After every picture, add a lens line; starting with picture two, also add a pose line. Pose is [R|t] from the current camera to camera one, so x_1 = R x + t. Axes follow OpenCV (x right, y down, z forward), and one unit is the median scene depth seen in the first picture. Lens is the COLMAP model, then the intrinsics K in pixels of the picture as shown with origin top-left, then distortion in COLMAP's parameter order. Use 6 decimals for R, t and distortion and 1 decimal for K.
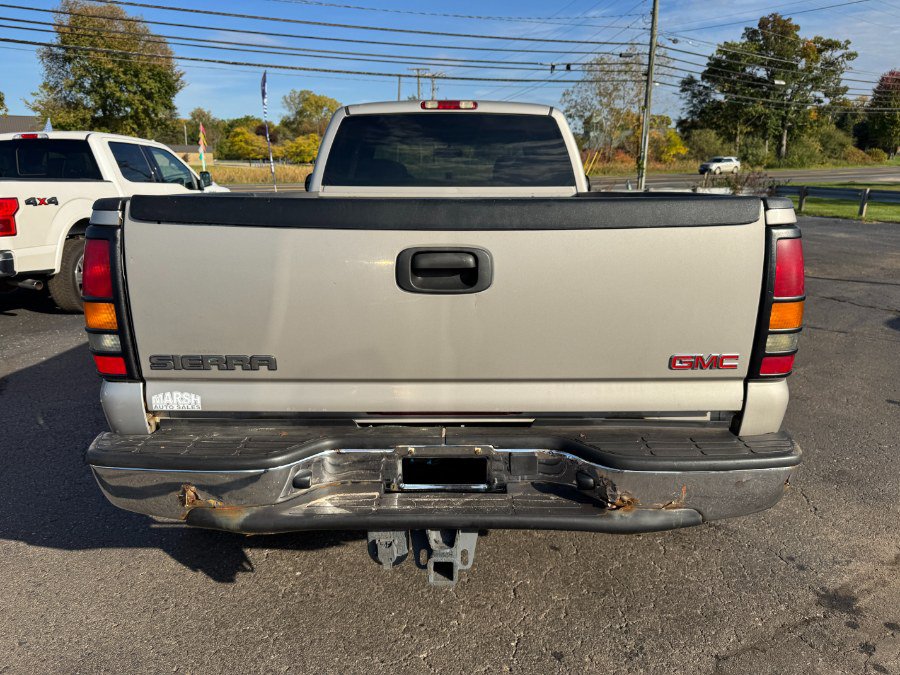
lens RADIAL K [[636.1, 0, 456.9], [0, 636.1, 339.1], [0, 0, 1]] dist [0.009865, -0.019915]
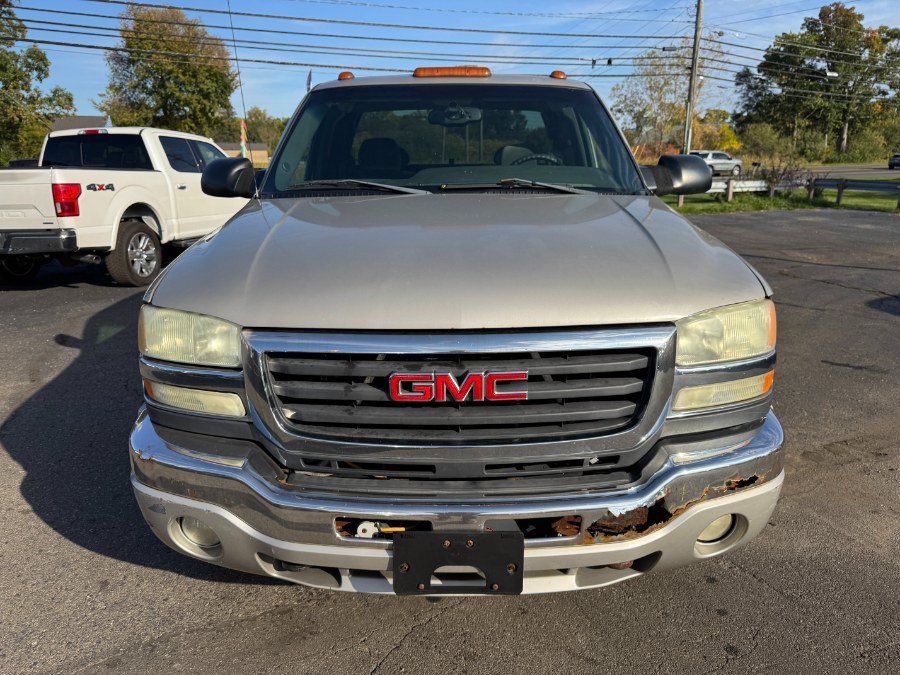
lens RADIAL K [[636.1, 0, 456.2], [0, 636.1, 338.6], [0, 0, 1]] dist [0.009865, -0.019915]
pose [[0.997078, 0.016279, -0.074630, 0.010813], [-0.015980, 0.999862, 0.004599, 0.005601], [0.074694, -0.003393, 0.997201, -0.013957]]
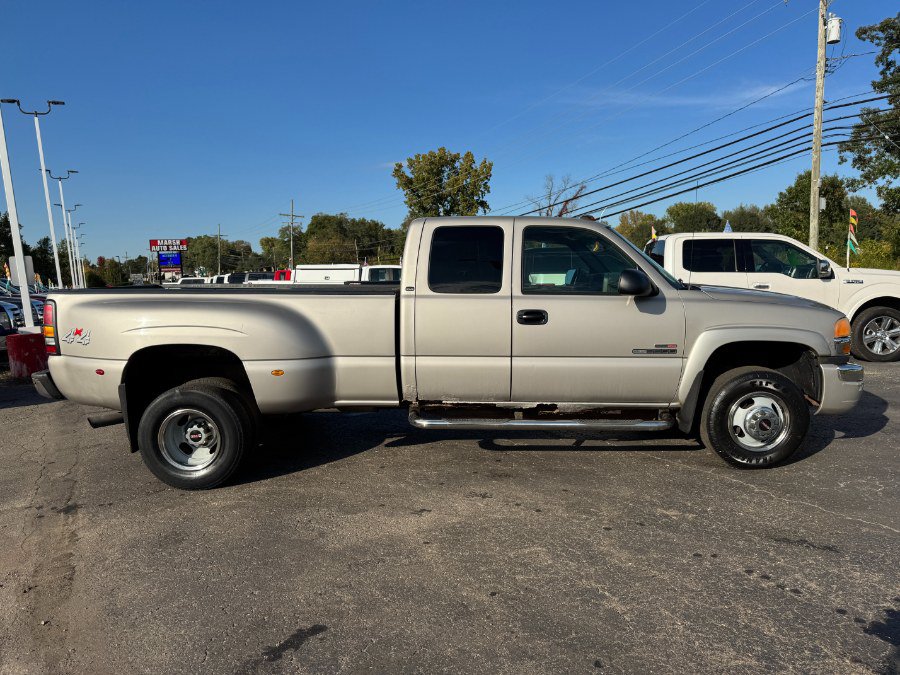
lens RADIAL K [[636.1, 0, 451.9], [0, 636.1, 334.4], [0, 0, 1]] dist [0.009865, -0.019915]
pose [[-0.022637, 0.096951, -0.995032, 0.112494], [-0.222320, 0.969877, 0.099557, -0.024100], [0.974711, 0.223469, -0.000401, 0.093875]]
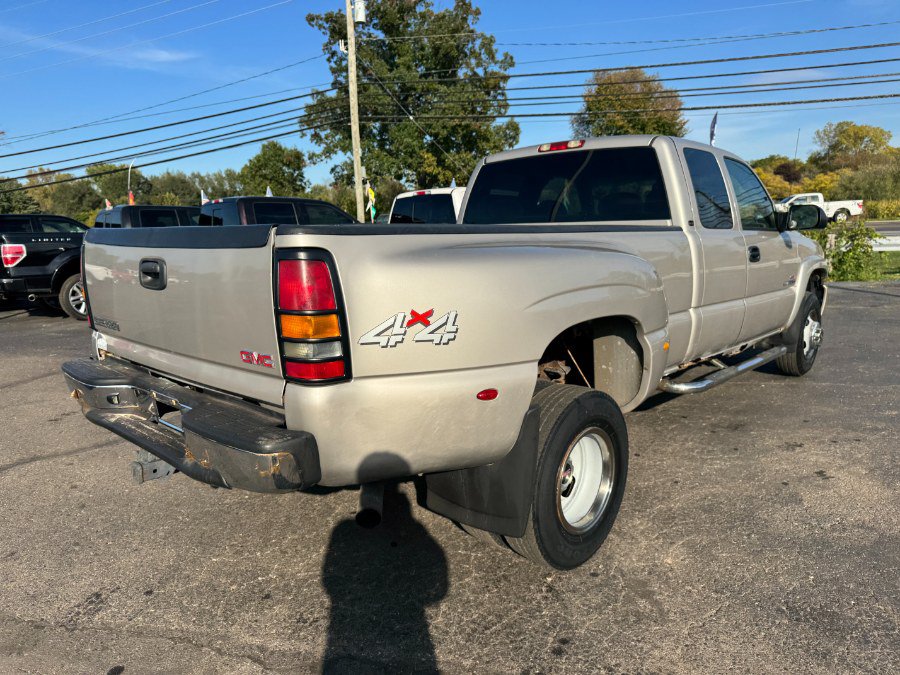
lens RADIAL K [[636.1, 0, 455.0], [0, 636.1, 343.2], [0, 0, 1]] dist [0.009865, -0.019915]
pose [[0.728059, 0.107993, -0.676955, 0.050257], [-0.146691, 0.989182, 0.000036, -0.001696], [0.669636, 0.099277, 0.736024, 0.011954]]
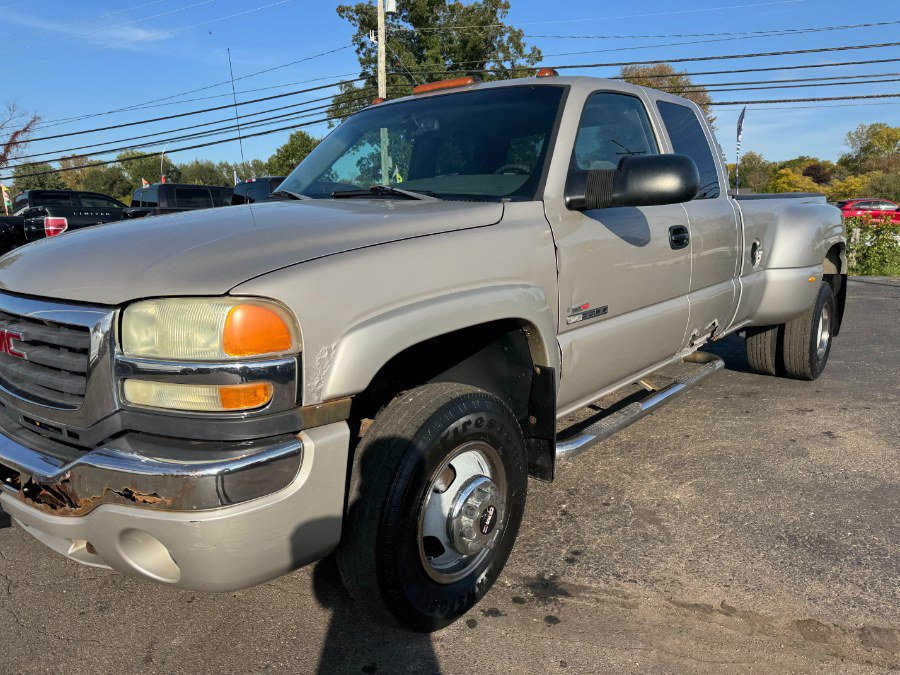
lens RADIAL K [[636.1, 0, 454.4], [0, 636.1, 336.7], [0, 0, 1]] dist [0.009865, -0.019915]
pose [[0.703169, 0.127827, -0.699438, 0.053294], [-0.175407, 0.984490, 0.003580, 0.003145], [0.689047, 0.120168, 0.714685, 0.008730]]
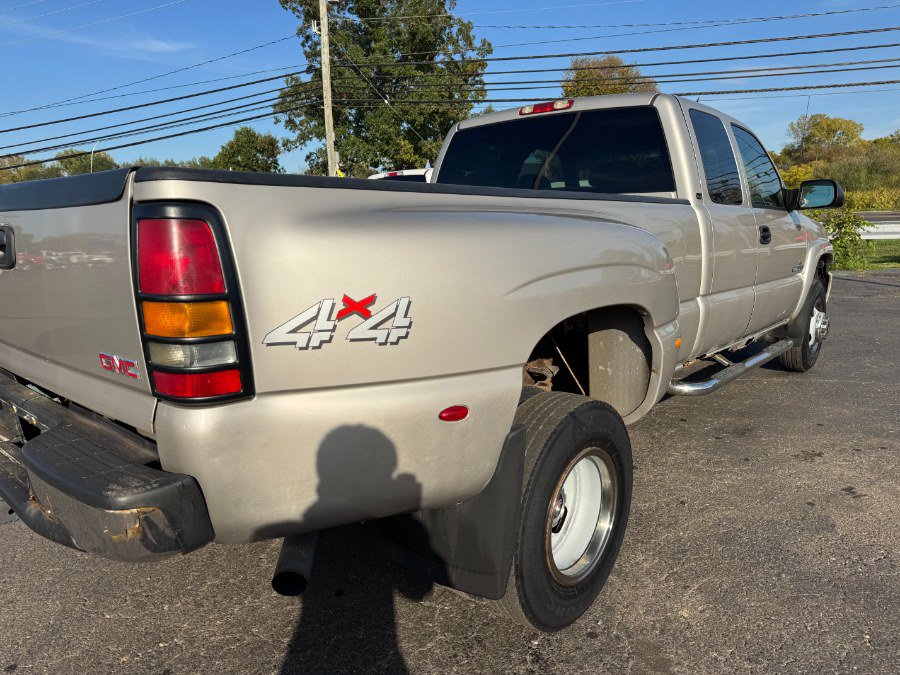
lens RADIAL K [[636.1, 0, 450.7], [0, 636.1, 340.6], [0, 0, 1]] dist [0.009865, -0.019915]
pose [[0.746915, 0.115727, -0.654771, 0.042859], [-0.146881, 0.989127, 0.007272, -0.002300], [0.648494, 0.090742, 0.755792, 0.021635]]
